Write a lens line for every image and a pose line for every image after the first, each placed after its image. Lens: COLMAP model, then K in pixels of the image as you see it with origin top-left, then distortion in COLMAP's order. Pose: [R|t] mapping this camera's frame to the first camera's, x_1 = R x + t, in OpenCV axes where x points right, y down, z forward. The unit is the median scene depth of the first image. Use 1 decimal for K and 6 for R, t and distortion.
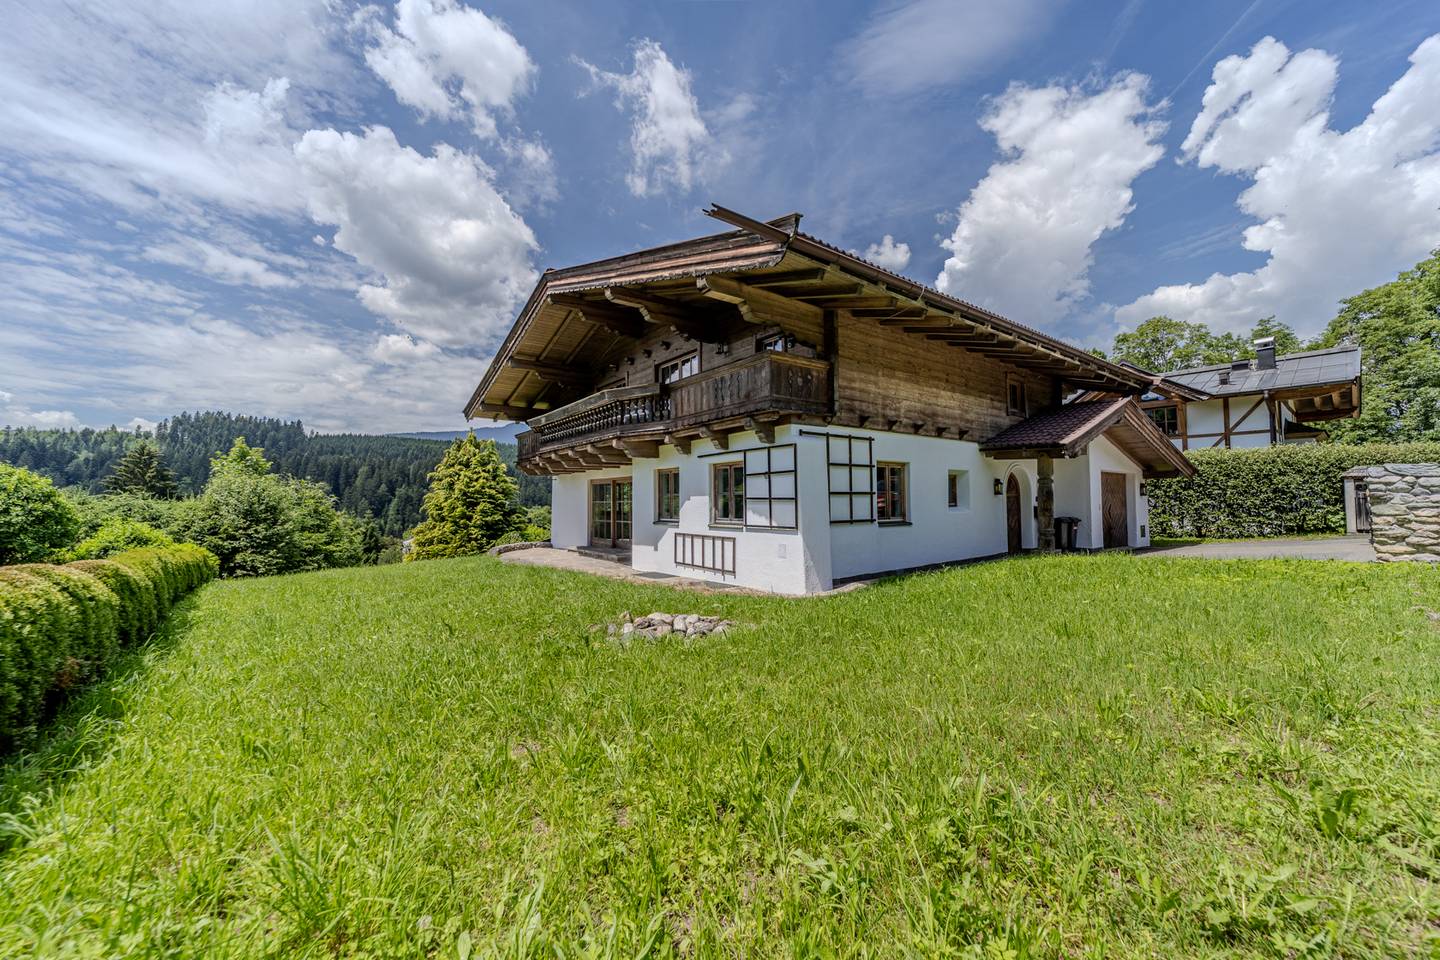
lens RADIAL K [[565.2, 0, 720.0], [0, 565.2, 480.0], [0, 0, 1]] dist [-0.000170, -0.000058]
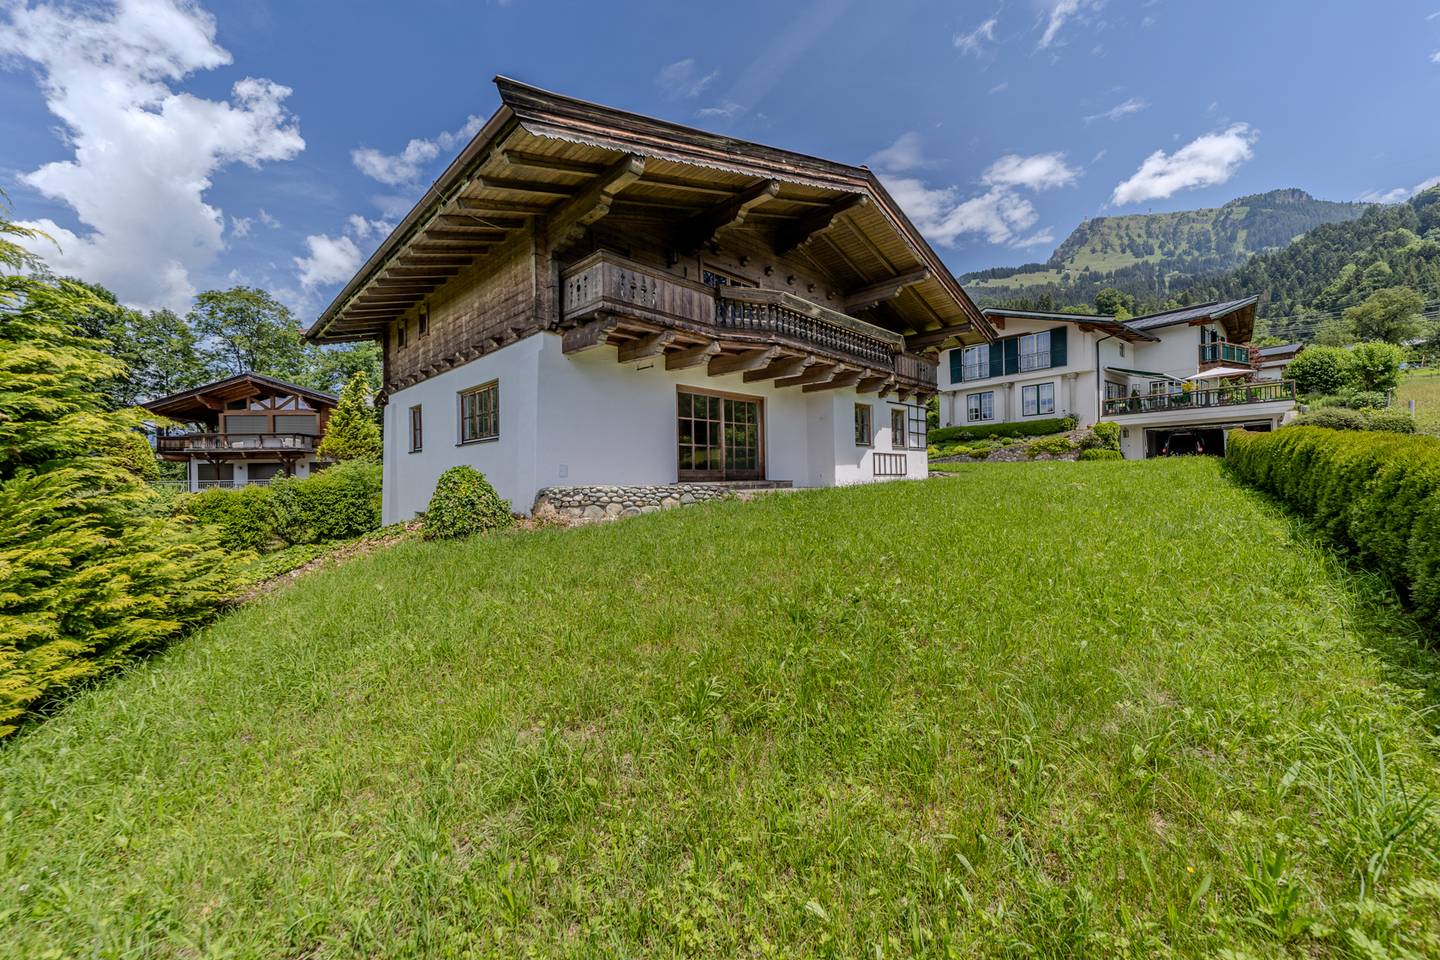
lens RADIAL K [[565.2, 0, 720.0], [0, 565.2, 480.0], [0, 0, 1]] dist [-0.000170, -0.000058]
pose [[-0.161097, -0.007258, 0.986912, -1.524012], [-0.033937, 0.999422, 0.001810, 0.187676], [-0.986355, -0.033201, -0.161250, 1.751922]]
